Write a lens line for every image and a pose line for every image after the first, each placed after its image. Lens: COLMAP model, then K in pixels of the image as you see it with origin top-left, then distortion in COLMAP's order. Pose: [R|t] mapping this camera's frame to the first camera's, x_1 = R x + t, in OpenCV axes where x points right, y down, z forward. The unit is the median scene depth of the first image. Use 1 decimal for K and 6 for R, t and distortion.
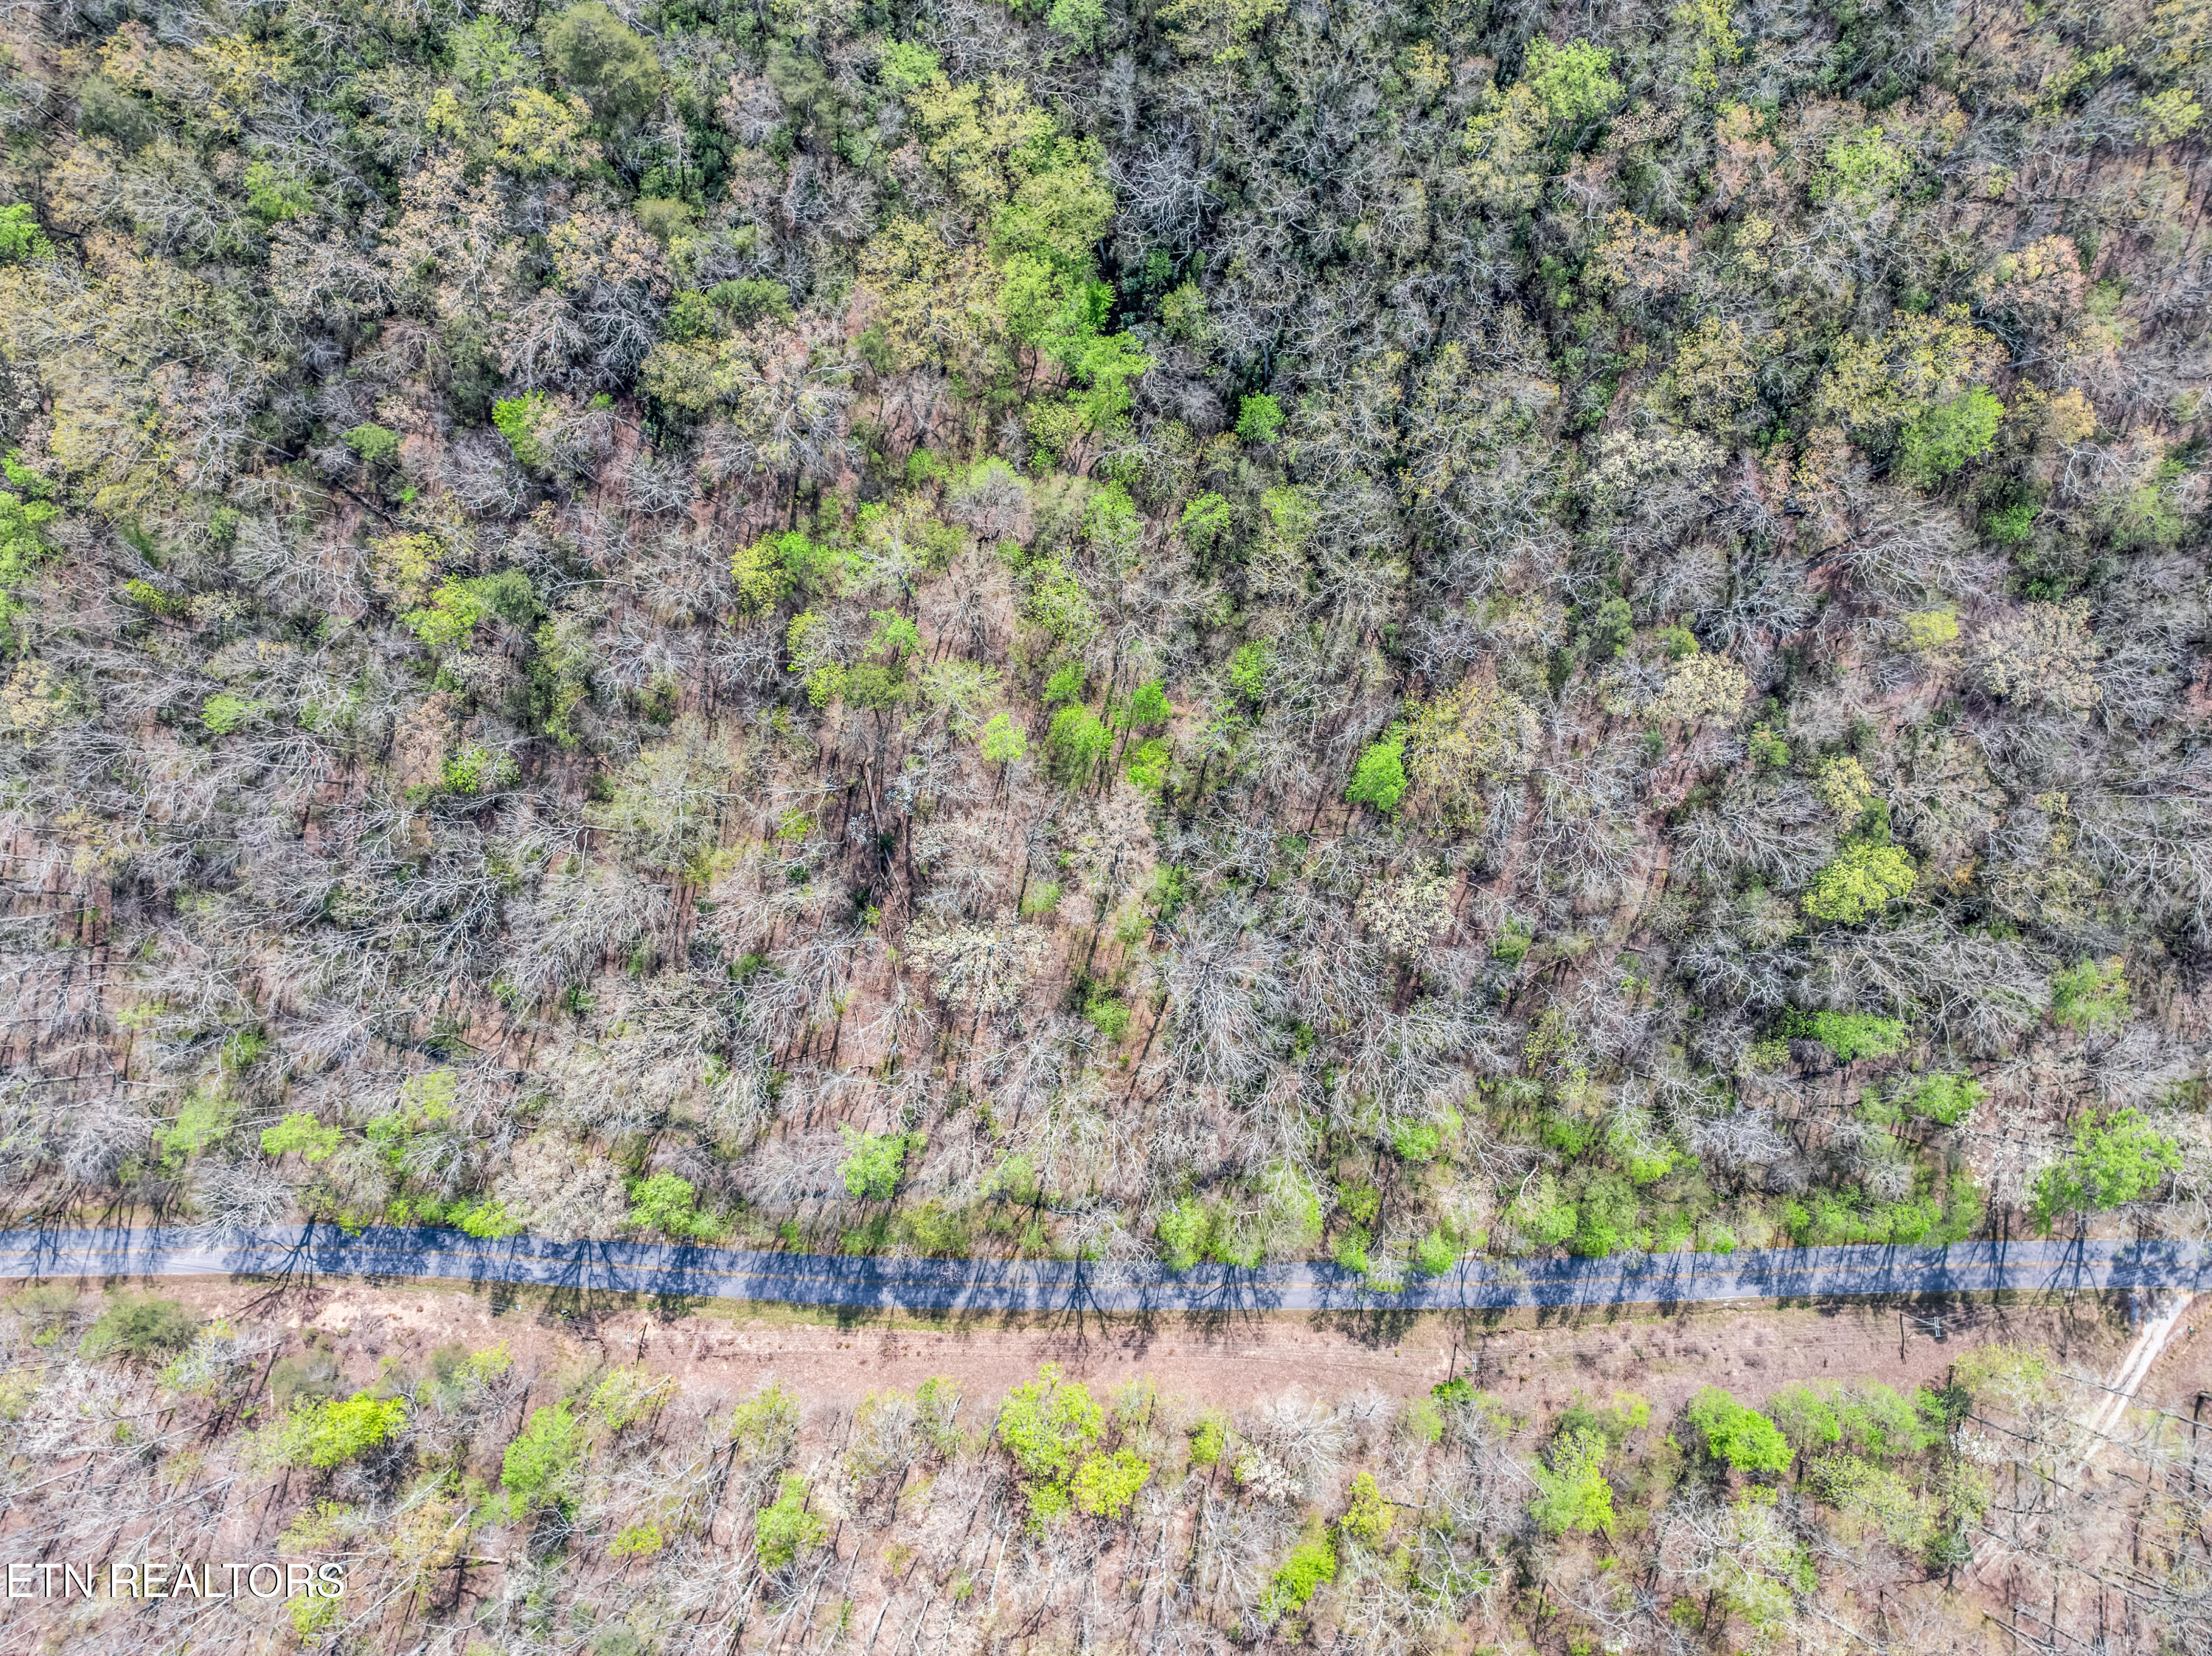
lens RADIAL K [[1594.8, 0, 1101.4], [0, 1594.8, 829.2], [0, 0, 1]] dist [-0.047527, 0.019186]
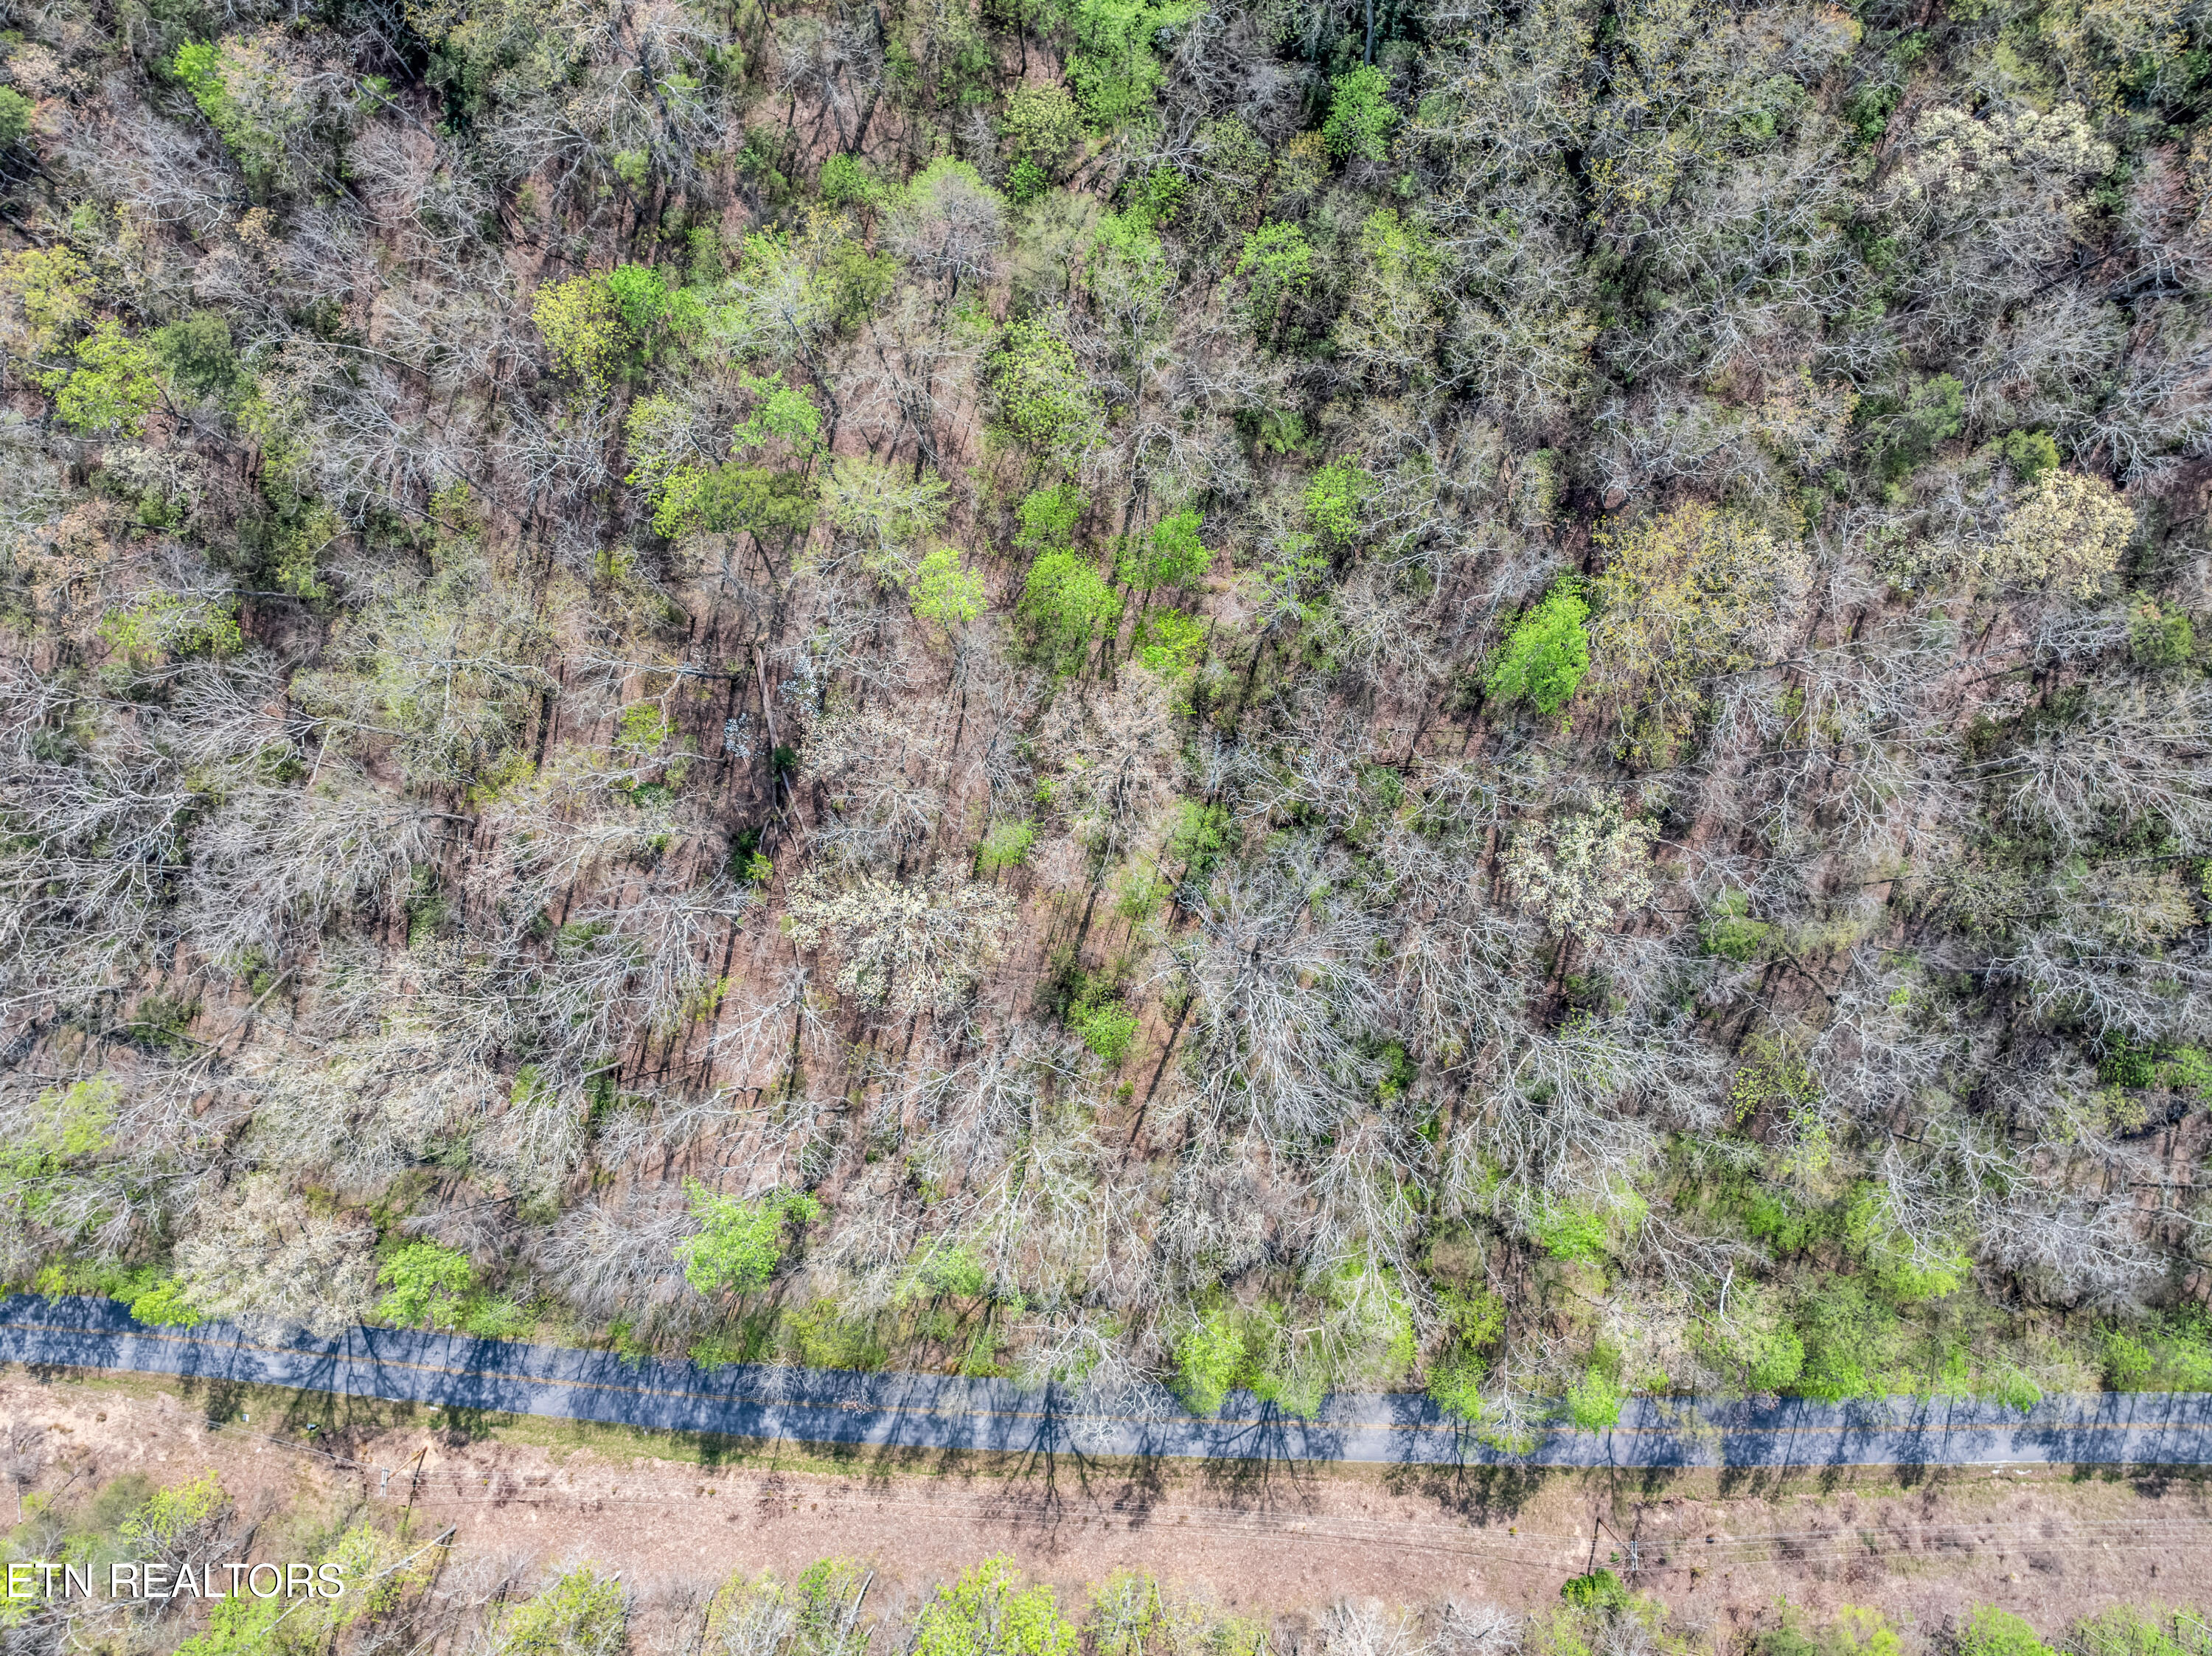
lens RADIAL K [[1594.8, 0, 1108.6], [0, 1594.8, 821.9], [0, 0, 1]] dist [-0.047527, 0.019186]
pose [[0.999608, 0.027879, -0.002620, 0.006061], [-0.027893, 0.999596, -0.005454, 0.035644], [0.002467, 0.005525, 0.999982, 0.332779]]
